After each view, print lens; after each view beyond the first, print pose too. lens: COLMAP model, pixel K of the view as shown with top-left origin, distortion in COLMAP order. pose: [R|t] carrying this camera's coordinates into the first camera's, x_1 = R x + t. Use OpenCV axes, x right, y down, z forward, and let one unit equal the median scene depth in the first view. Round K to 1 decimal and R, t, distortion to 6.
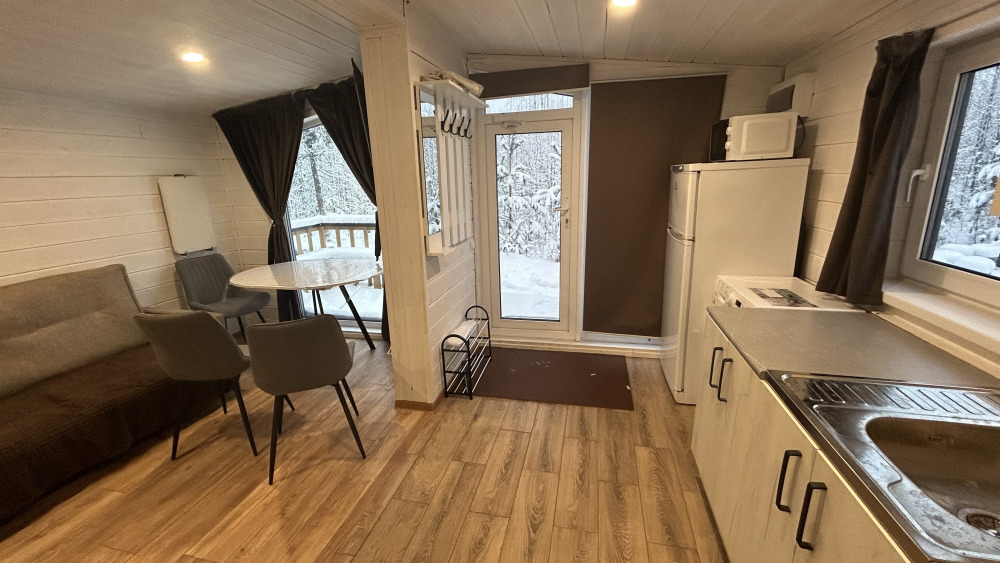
lens RADIAL K [[400.5, 0, 502.7], [0, 400.5, 277.5], [0, 0, 1]] dist [0.000312, 0.000468]
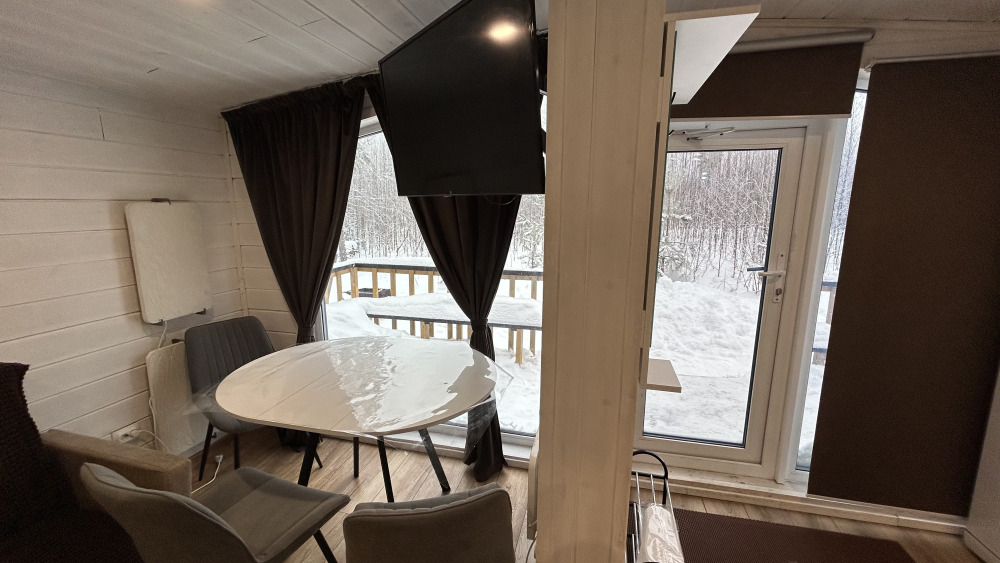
lens RADIAL K [[400.5, 0, 504.8], [0, 400.5, 279.3], [0, 0, 1]] dist [0.000312, 0.000468]
pose [[0.999412, 0.030890, -0.014902, -0.245242], [-0.031855, 0.997068, -0.069571, -0.101828], [0.012710, 0.070005, 0.997466, 0.375938]]
